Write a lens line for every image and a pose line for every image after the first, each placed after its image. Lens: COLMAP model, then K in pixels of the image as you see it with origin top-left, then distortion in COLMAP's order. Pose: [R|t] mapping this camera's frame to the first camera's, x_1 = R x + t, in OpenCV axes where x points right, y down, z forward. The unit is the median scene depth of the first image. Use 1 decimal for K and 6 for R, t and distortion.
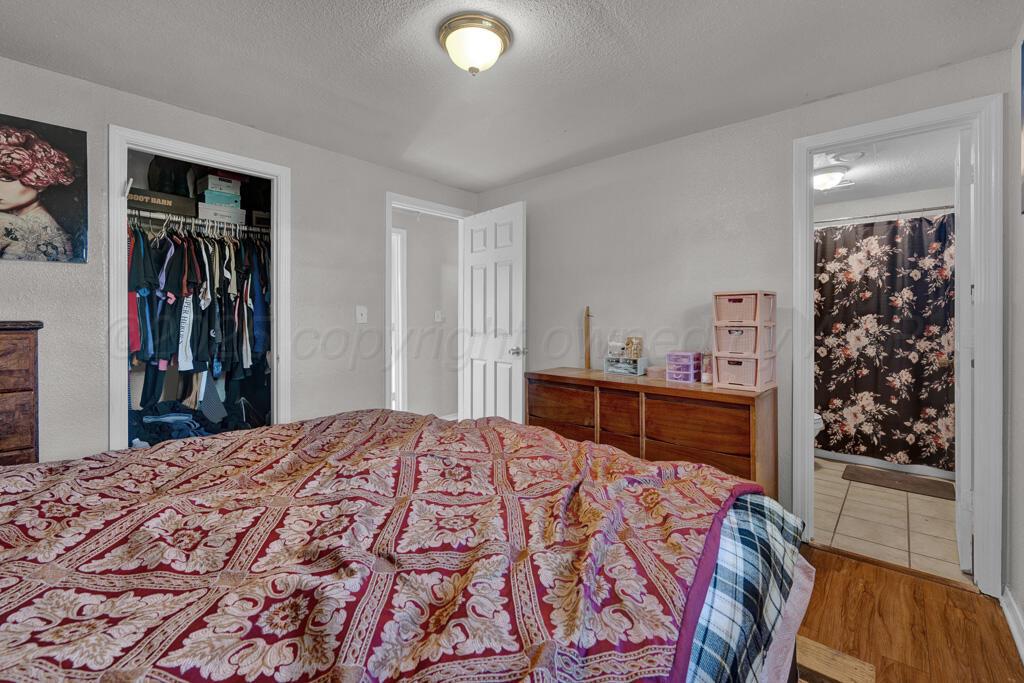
lens RADIAL K [[437.0, 0, 516.3], [0, 437.0, 316.5], [0, 0, 1]] dist [0.001429, -0.000475]
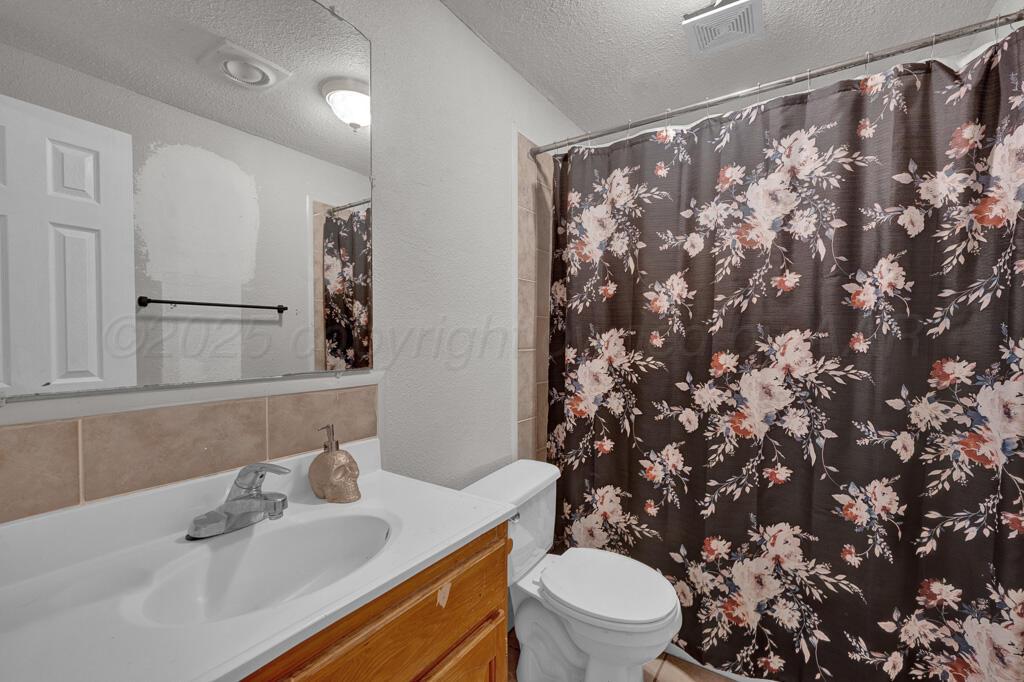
lens RADIAL K [[437.0, 0, 513.5], [0, 437.0, 346.3], [0, 0, 1]] dist [0.001429, -0.000475]
pose [[0.993428, -0.001109, 0.114454, 0.514315], [-0.000436, 0.999909, 0.013472, 0.003990], [-0.114458, -0.013434, 0.993337, 0.641076]]
